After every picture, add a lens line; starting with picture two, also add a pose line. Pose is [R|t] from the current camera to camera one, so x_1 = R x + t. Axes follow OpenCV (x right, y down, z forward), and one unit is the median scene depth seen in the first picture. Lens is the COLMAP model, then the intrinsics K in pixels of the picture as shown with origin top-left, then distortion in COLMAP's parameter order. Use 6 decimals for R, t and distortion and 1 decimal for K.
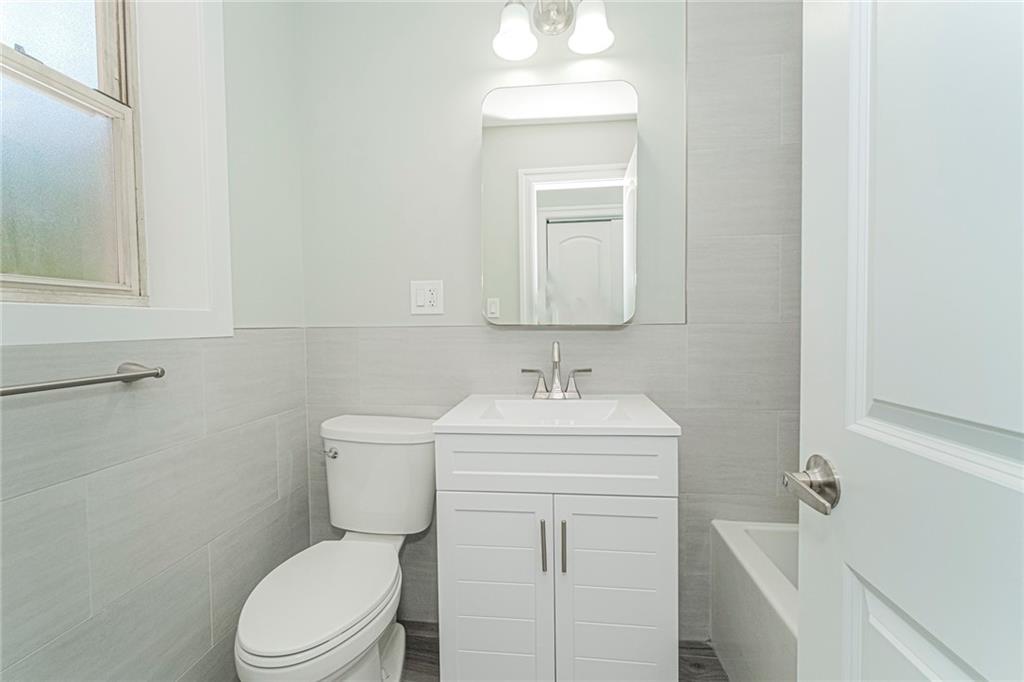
lens RADIAL K [[436.8, 0, 512.0], [0, 436.8, 340.0], [0, 0, 1]] dist [-0.000389, -0.000012]
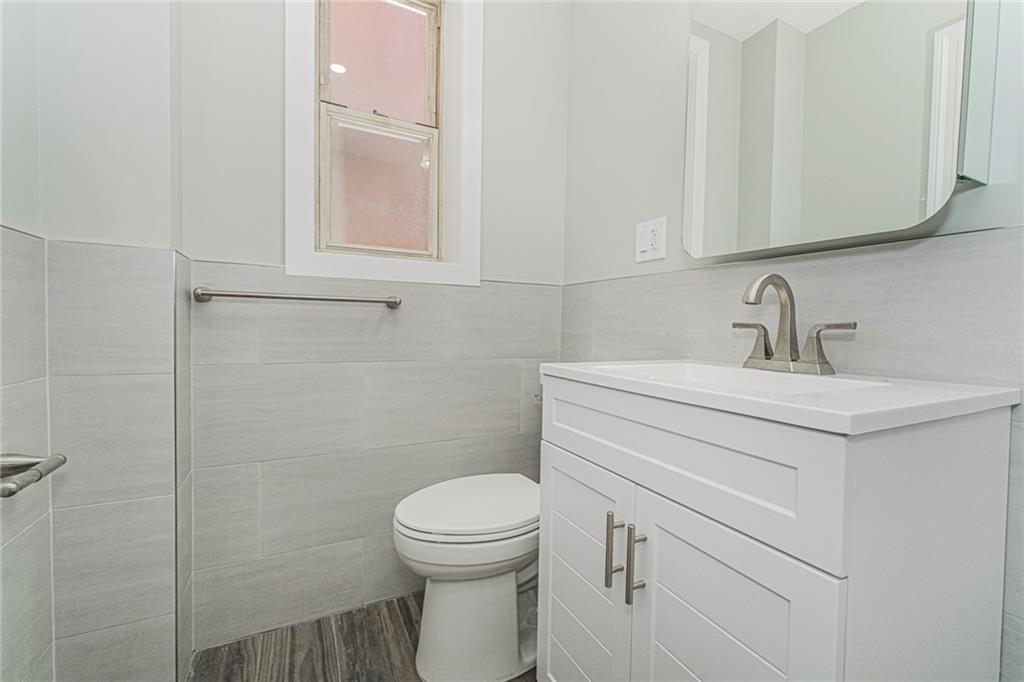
lens RADIAL K [[428.4, 0, 515.0], [0, 428.4, 340.3], [0, 0, 1]] dist [0.001979, 0.000360]
pose [[0.551017, 0.049974, -0.832997, 0.401259], [-0.056051, 0.998167, 0.022807, 0.101108], [0.832610, 0.034124, 0.552808, 0.369815]]
